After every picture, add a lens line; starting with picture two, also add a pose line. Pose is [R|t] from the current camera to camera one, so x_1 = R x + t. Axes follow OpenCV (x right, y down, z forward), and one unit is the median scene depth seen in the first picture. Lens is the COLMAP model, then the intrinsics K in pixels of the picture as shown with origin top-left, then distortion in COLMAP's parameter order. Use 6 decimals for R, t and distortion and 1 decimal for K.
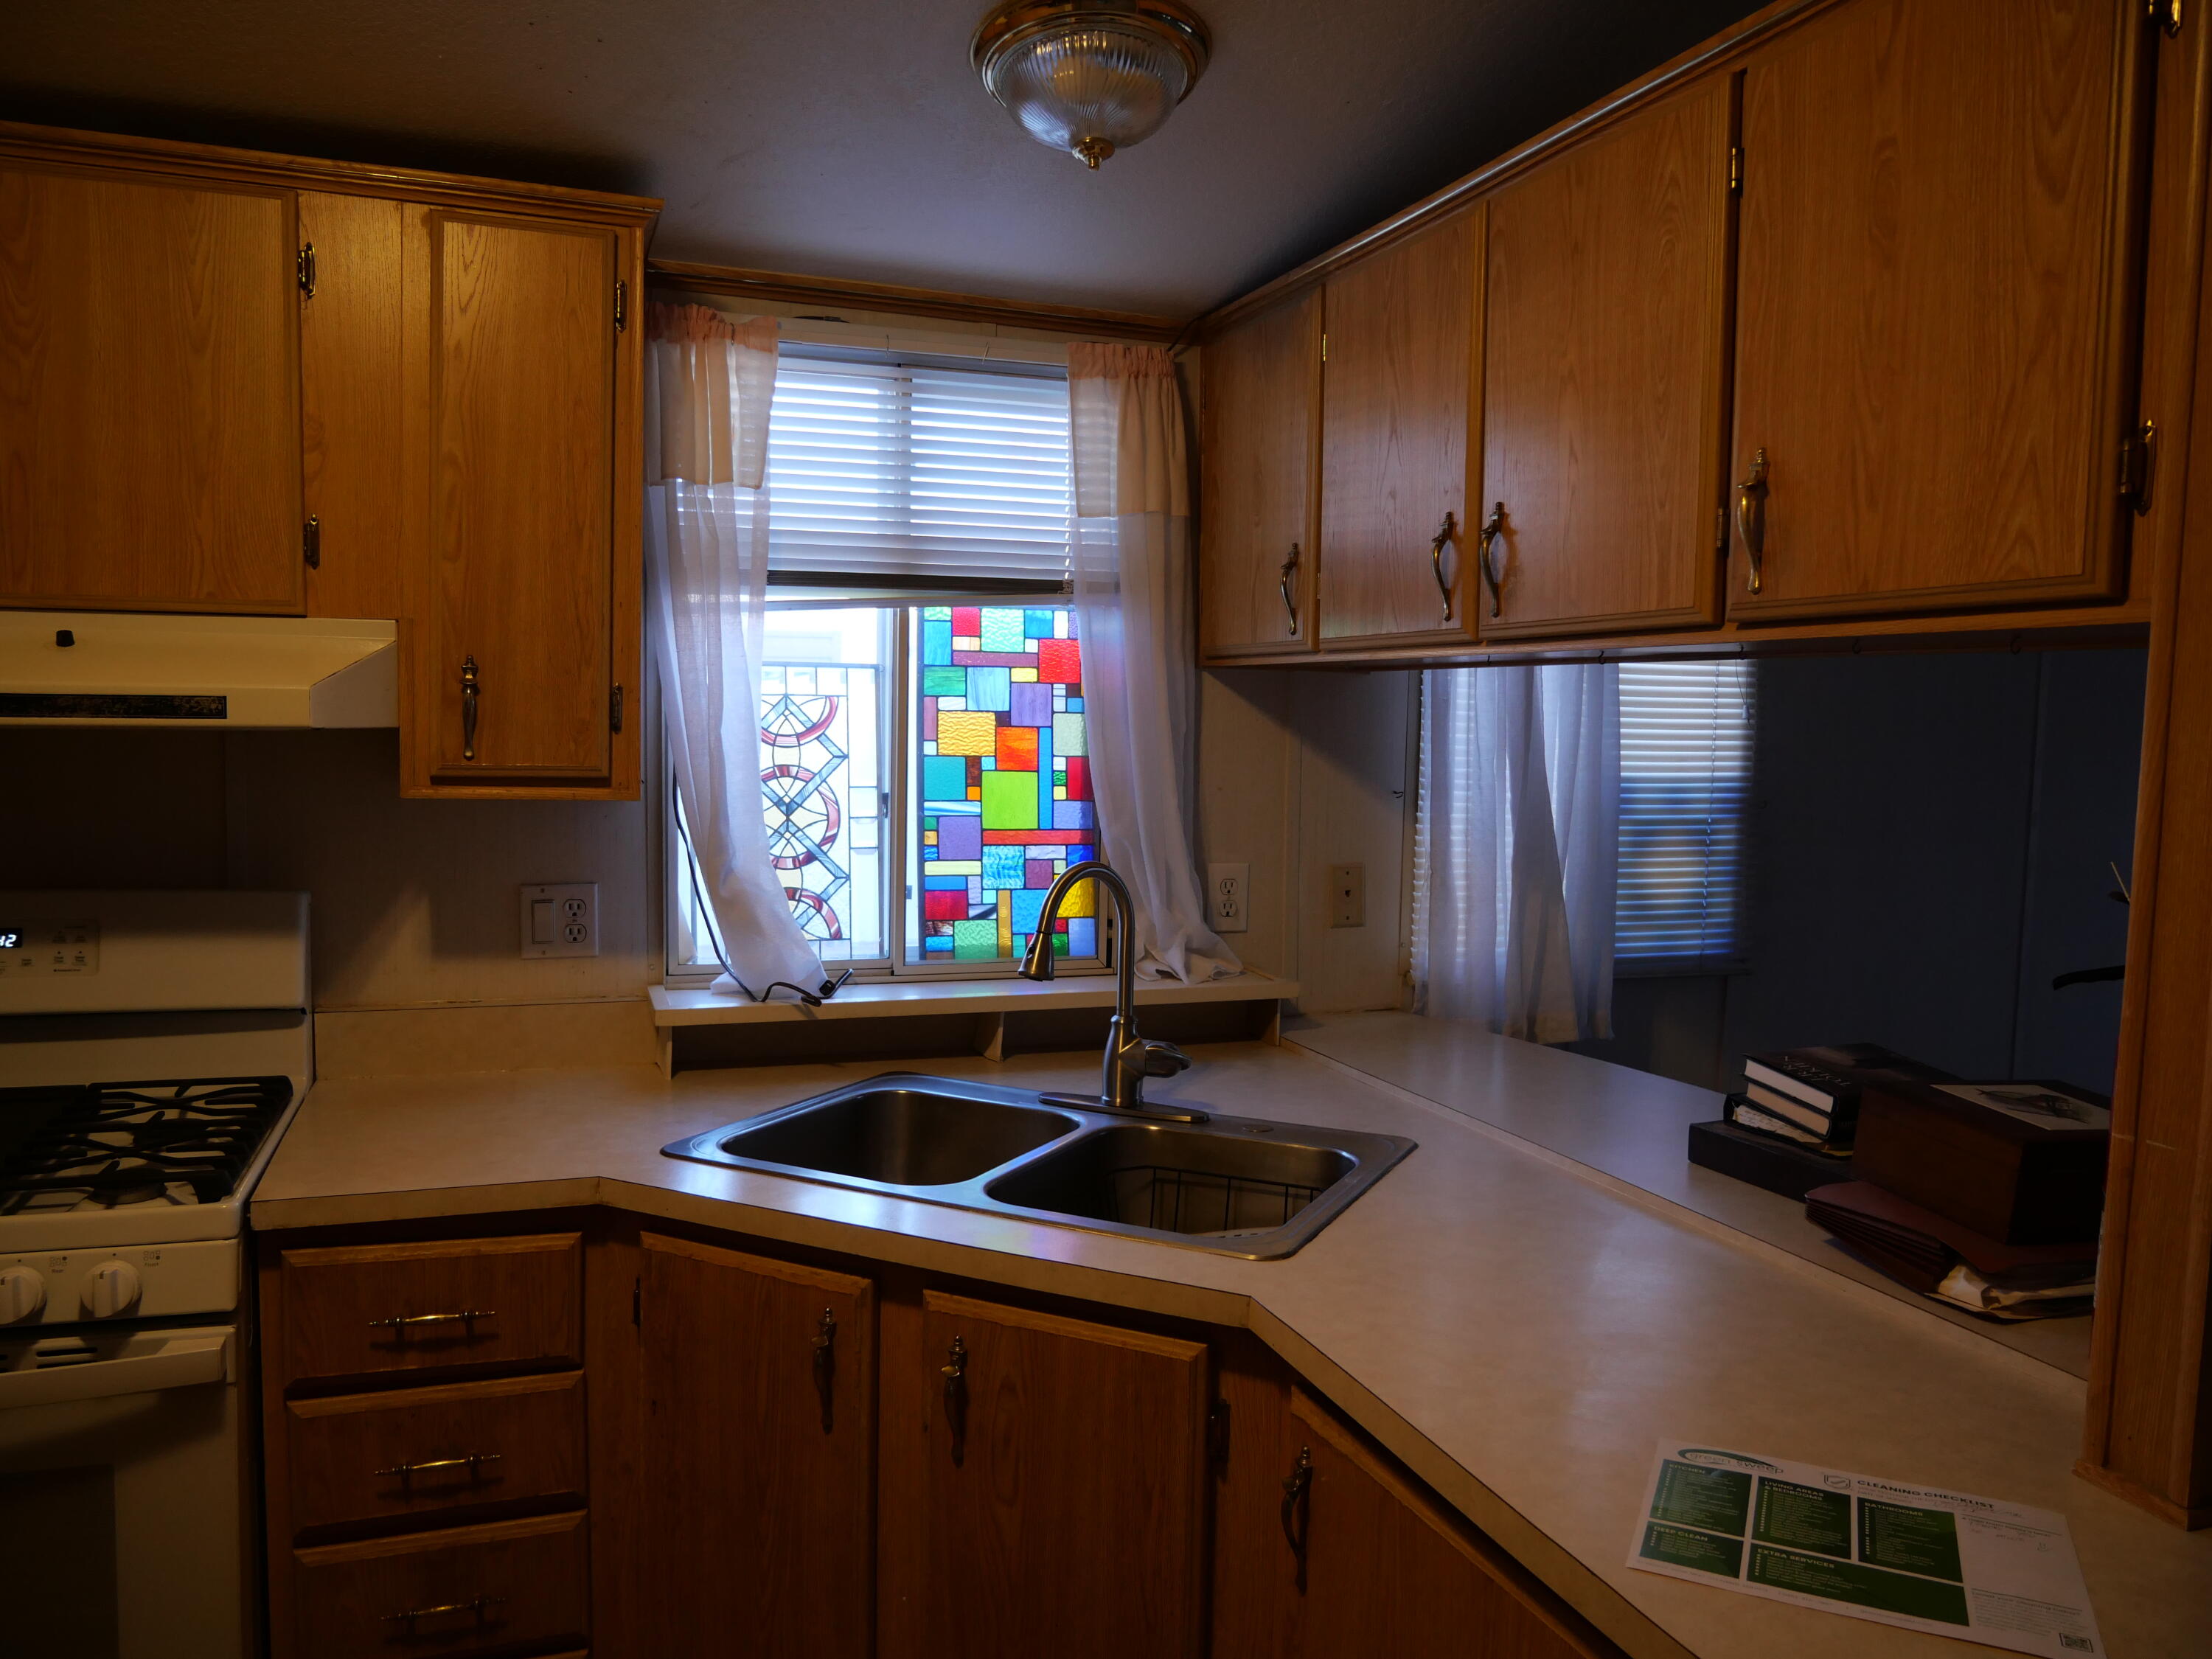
lens RADIAL K [[1600.8, 0, 1099.7], [0, 1600.8, 833.0], [0, 0, 1]] dist [-0.038317, 0.010378]
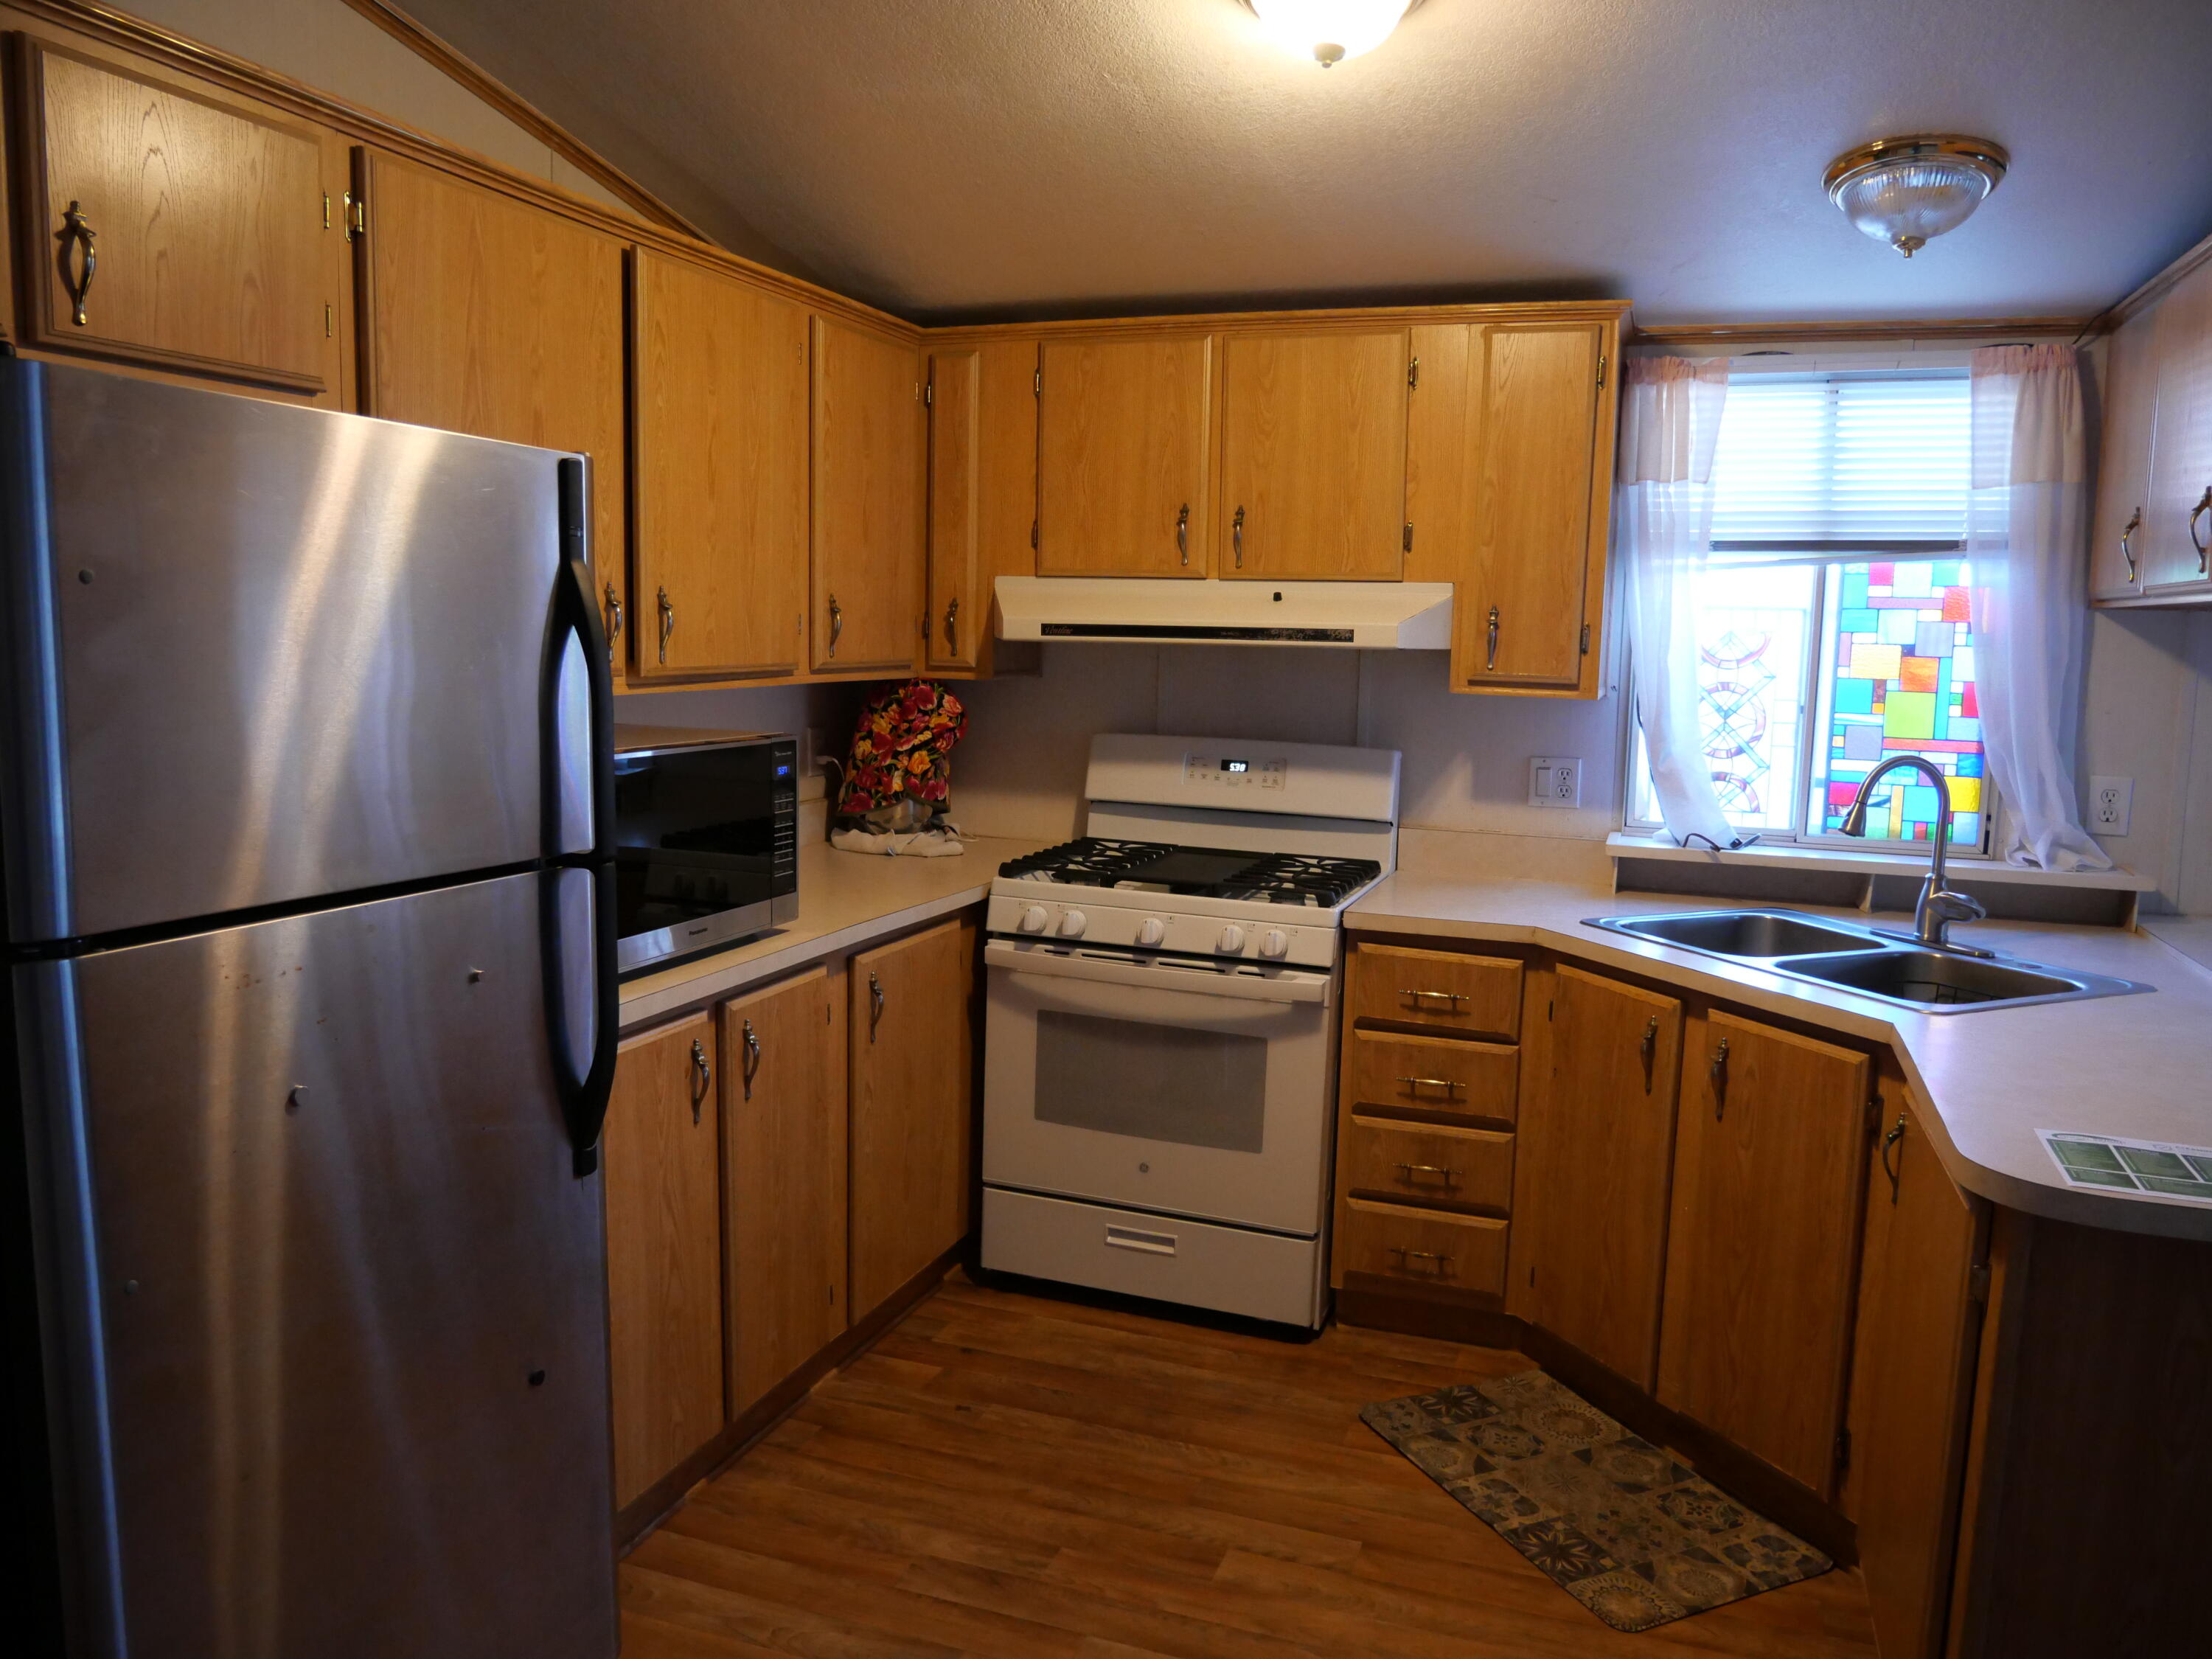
lens RADIAL K [[1600.8, 0, 1104.7], [0, 1600.8, 826.6], [0, 0, 1]] dist [-0.038317, 0.010378]
pose [[0.763657, 0.078904, -0.640782, 0.341959], [-0.056225, 0.996861, 0.055744, 0.042401], [0.643169, -0.006541, 0.765696, -0.469201]]
